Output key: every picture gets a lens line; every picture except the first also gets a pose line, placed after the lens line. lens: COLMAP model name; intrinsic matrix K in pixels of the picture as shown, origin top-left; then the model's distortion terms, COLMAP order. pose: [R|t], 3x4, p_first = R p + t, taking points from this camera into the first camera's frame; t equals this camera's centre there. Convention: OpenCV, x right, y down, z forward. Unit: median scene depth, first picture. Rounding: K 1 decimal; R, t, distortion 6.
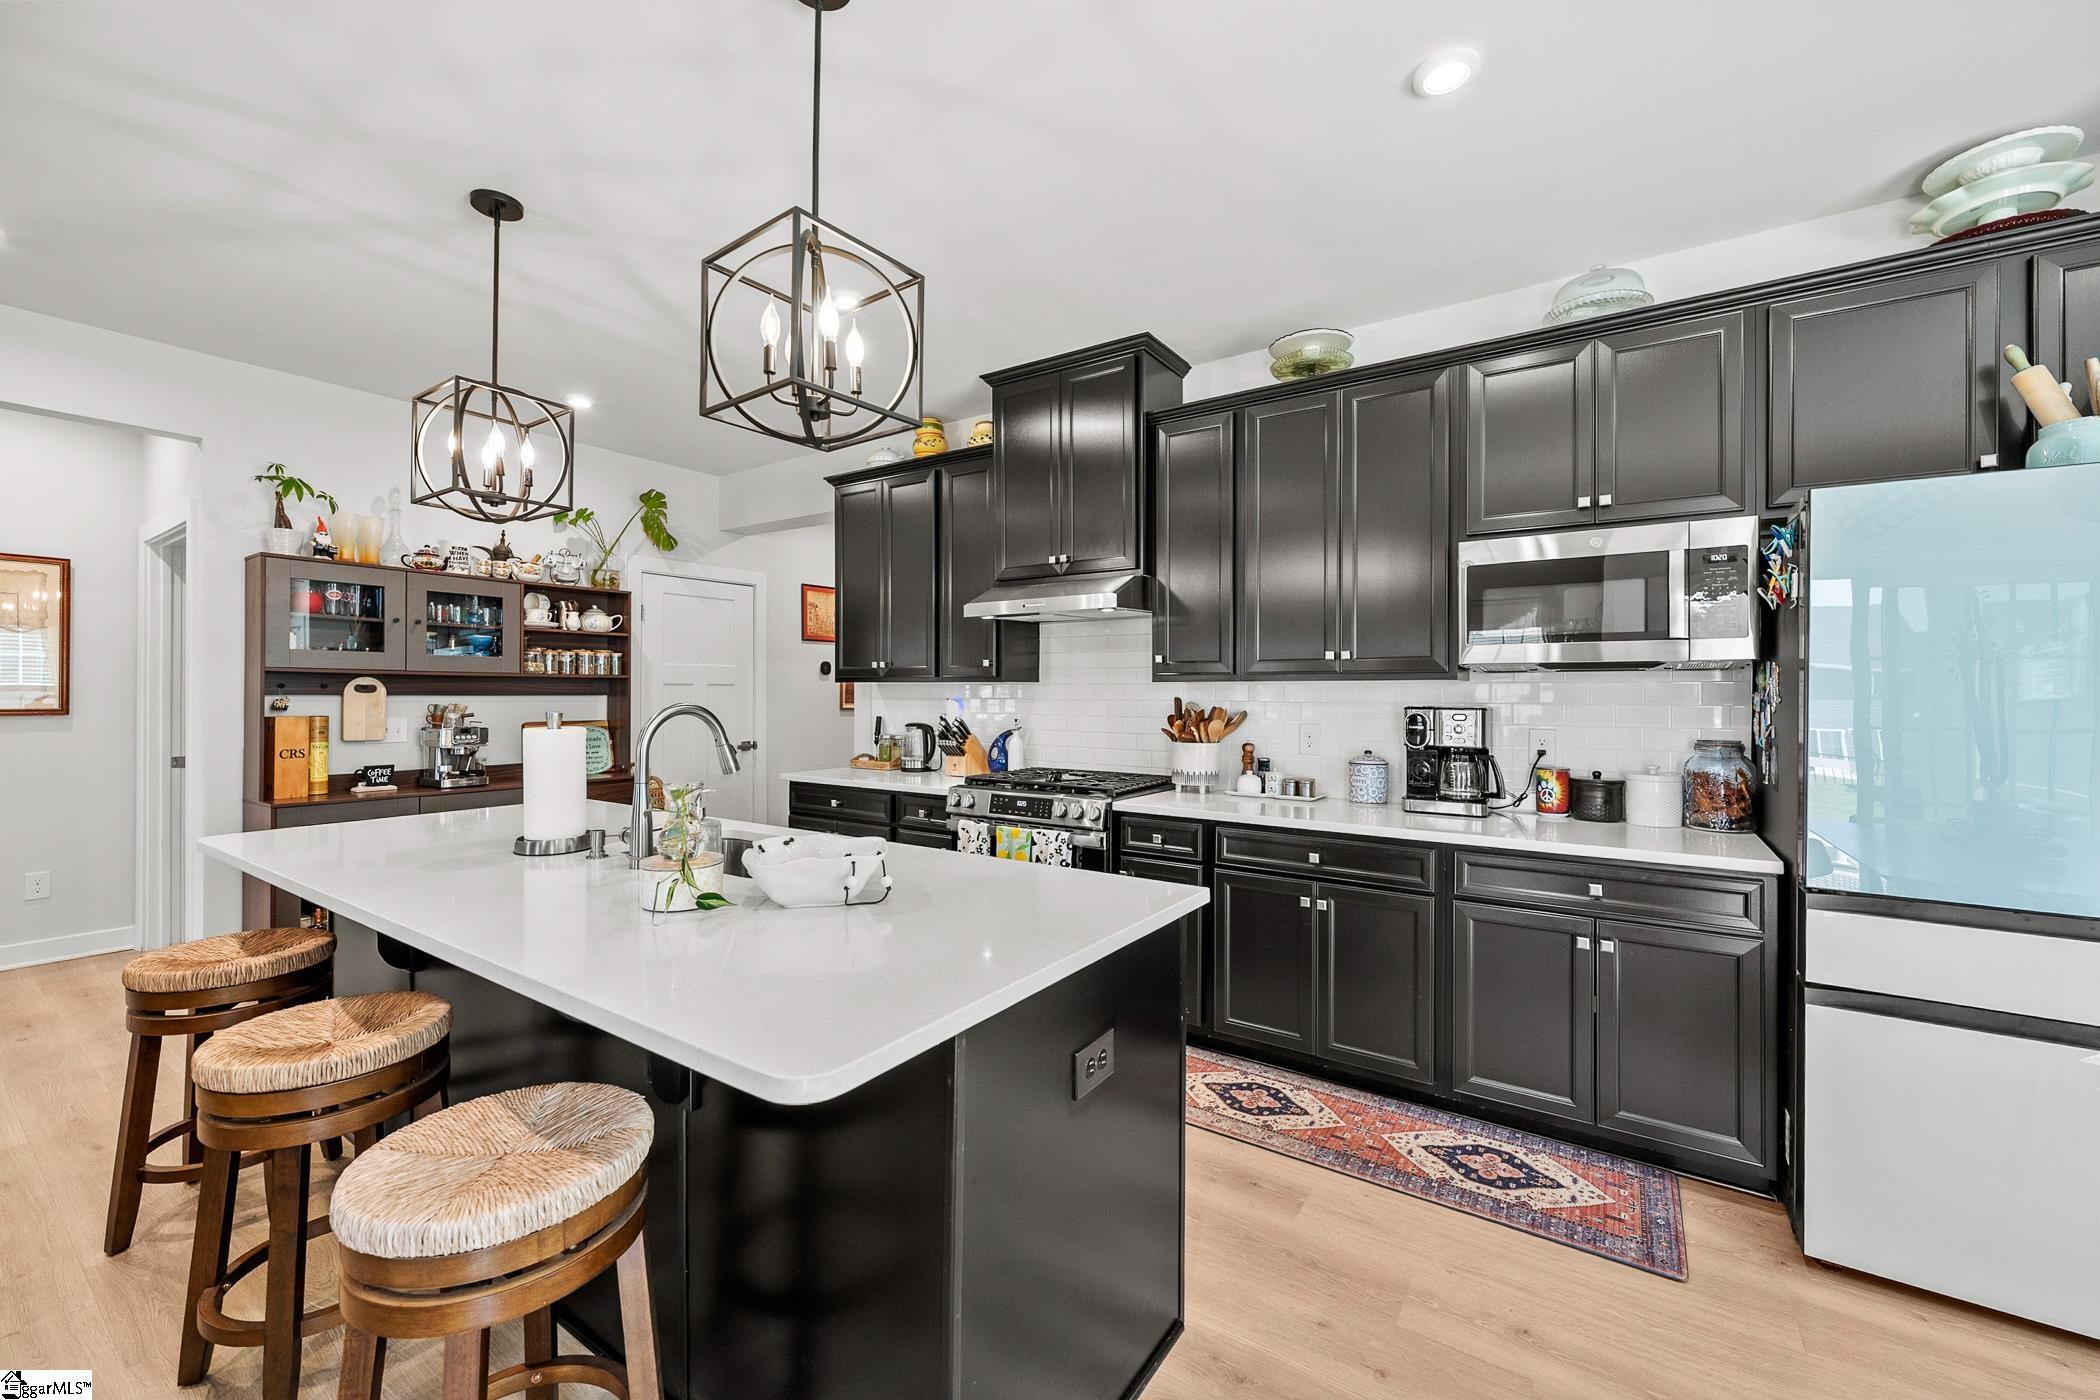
lens RADIAL K [[831.0, 0, 1049.9], [0, 831.0, 687.5], [0, 0, 1]] dist [0.001251, -0.000383]
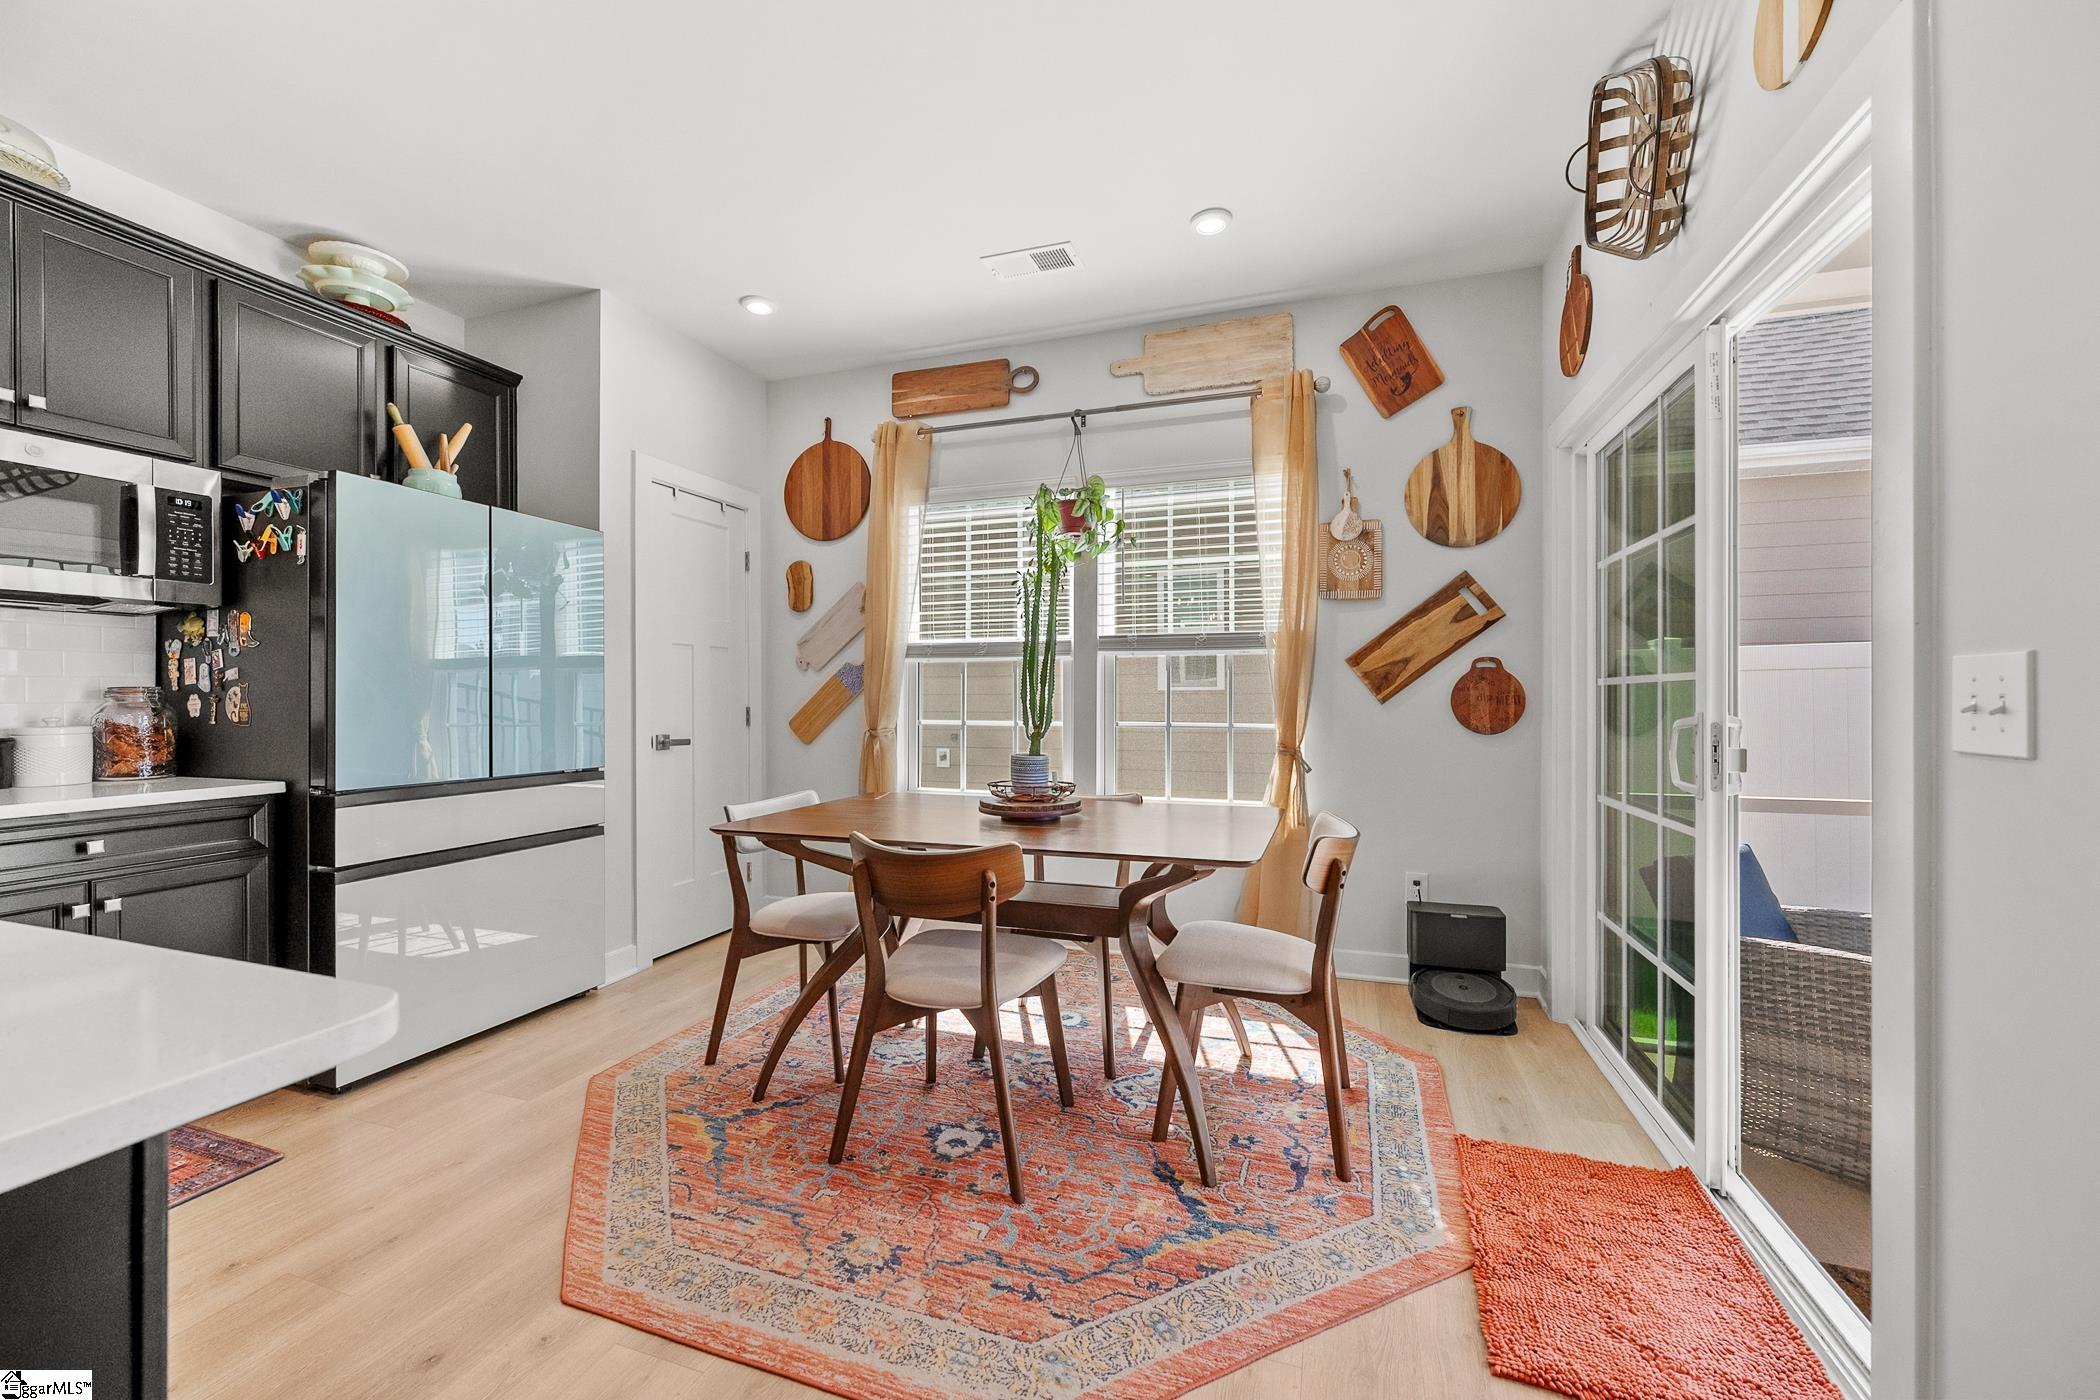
lens RADIAL K [[831.0, 0, 1046.8], [0, 831.0, 695.9], [0, 0, 1]] dist [0.001251, -0.000383]
pose [[-0.259752, -0.003218, 0.965670, -0.341386], [-0.003605, 0.999991, 0.002363, 0.055540], [-0.965669, -0.002868, -0.259761, 0.182999]]
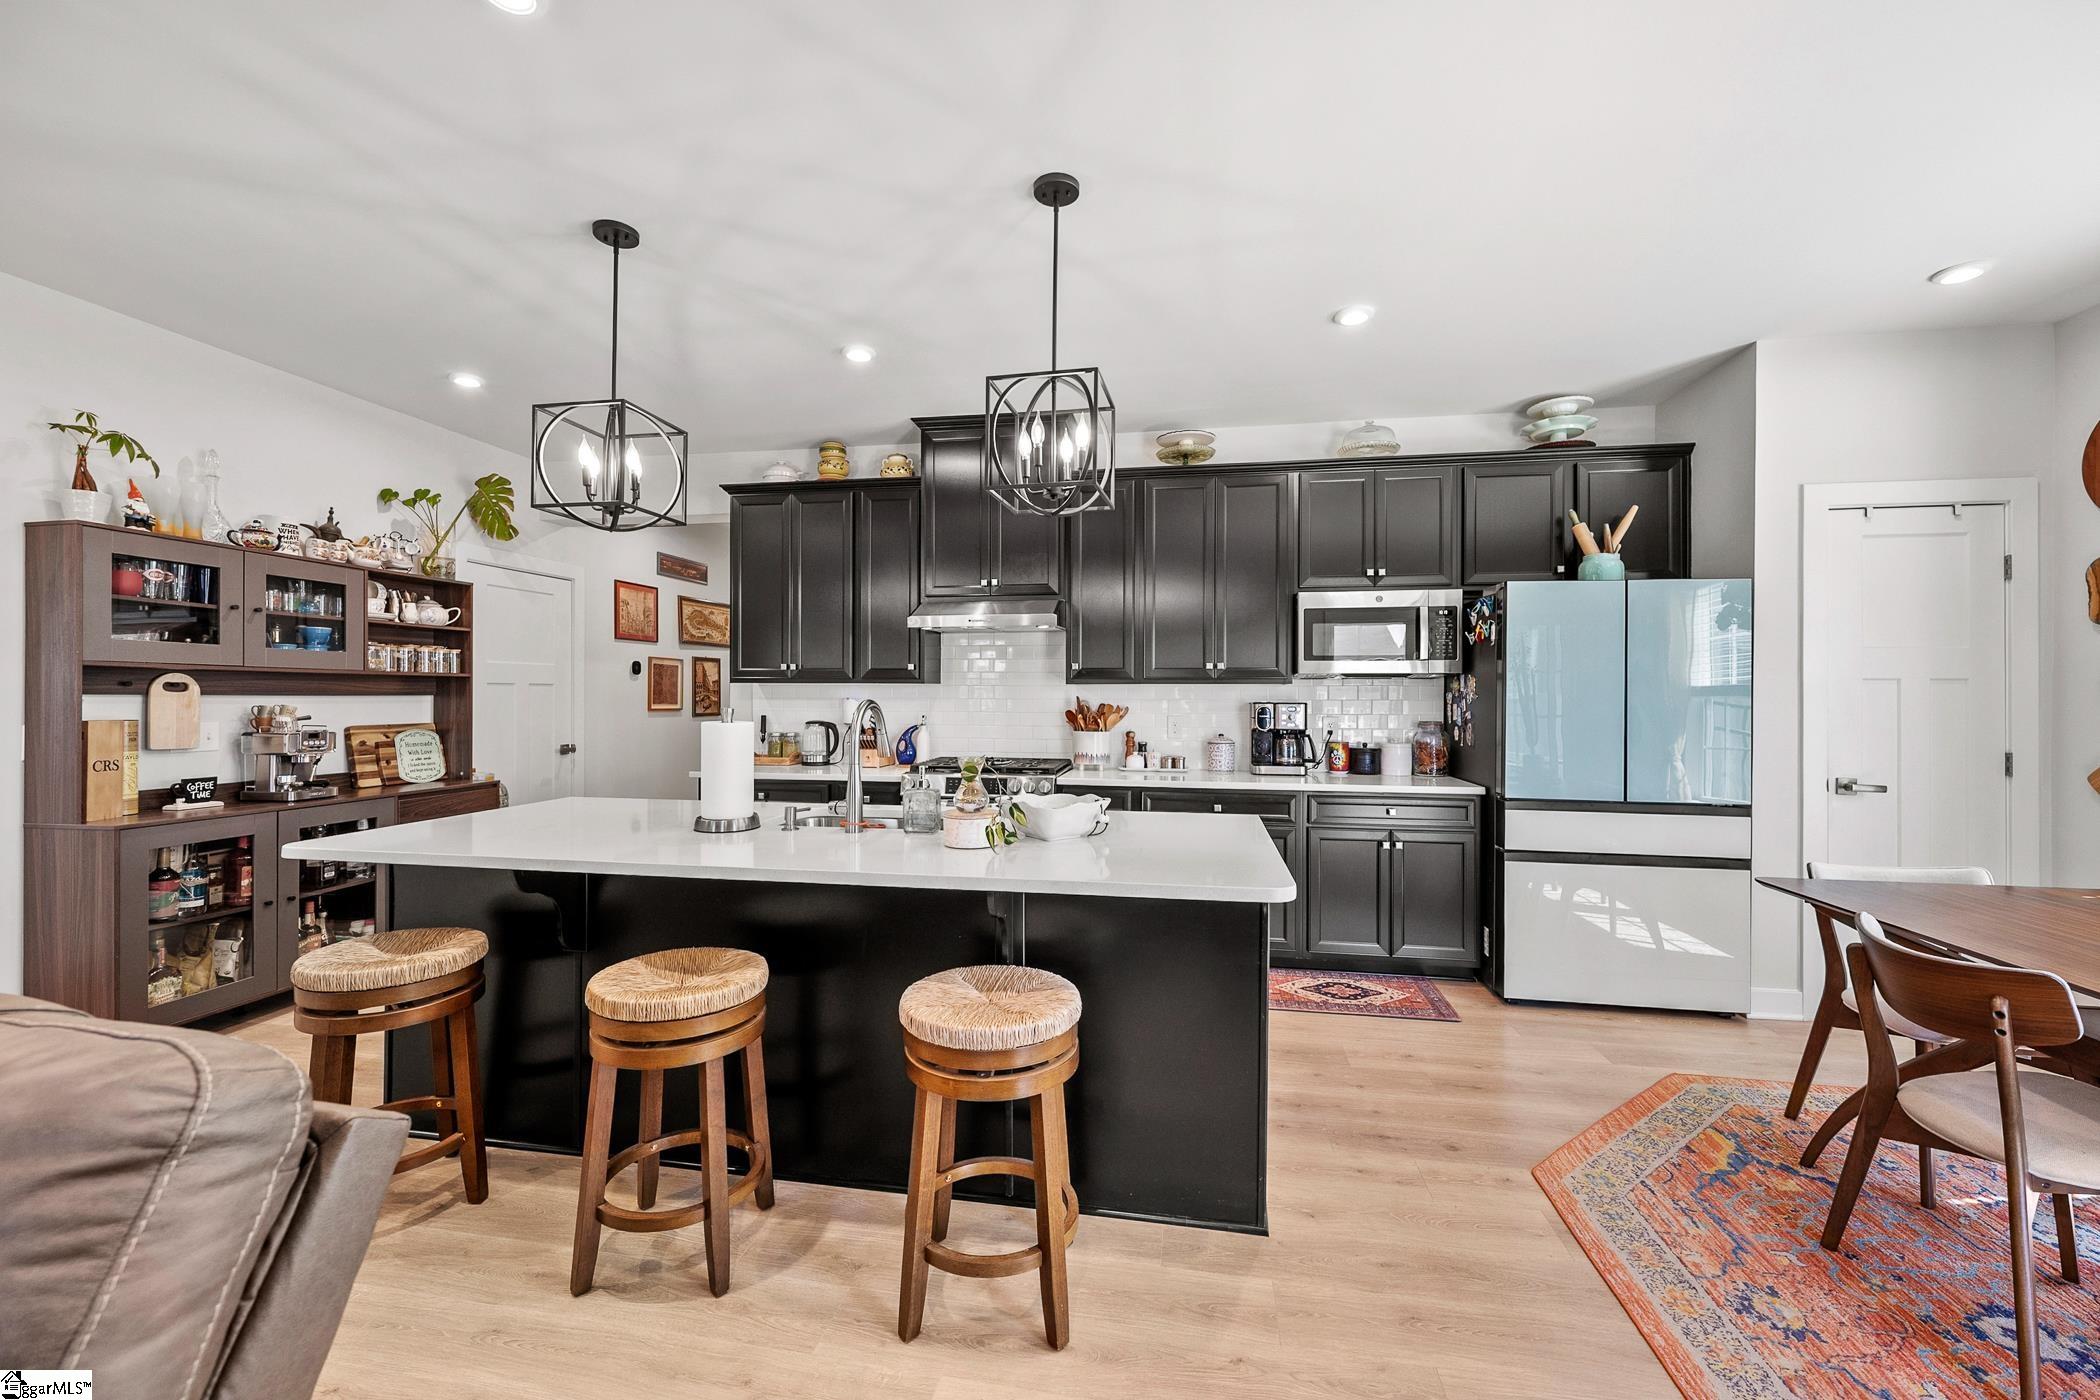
lens RADIAL K [[831.0, 0, 1046.4], [0, 831.0, 689.9], [0, 0, 1]] dist [0.001251, -0.000383]
pose [[0.911761, 0.002493, 0.410713, -0.469491], [-0.002677, 0.999996, -0.000128, 0.002620], [-0.410712, -0.000983, 0.911765, -0.157241]]
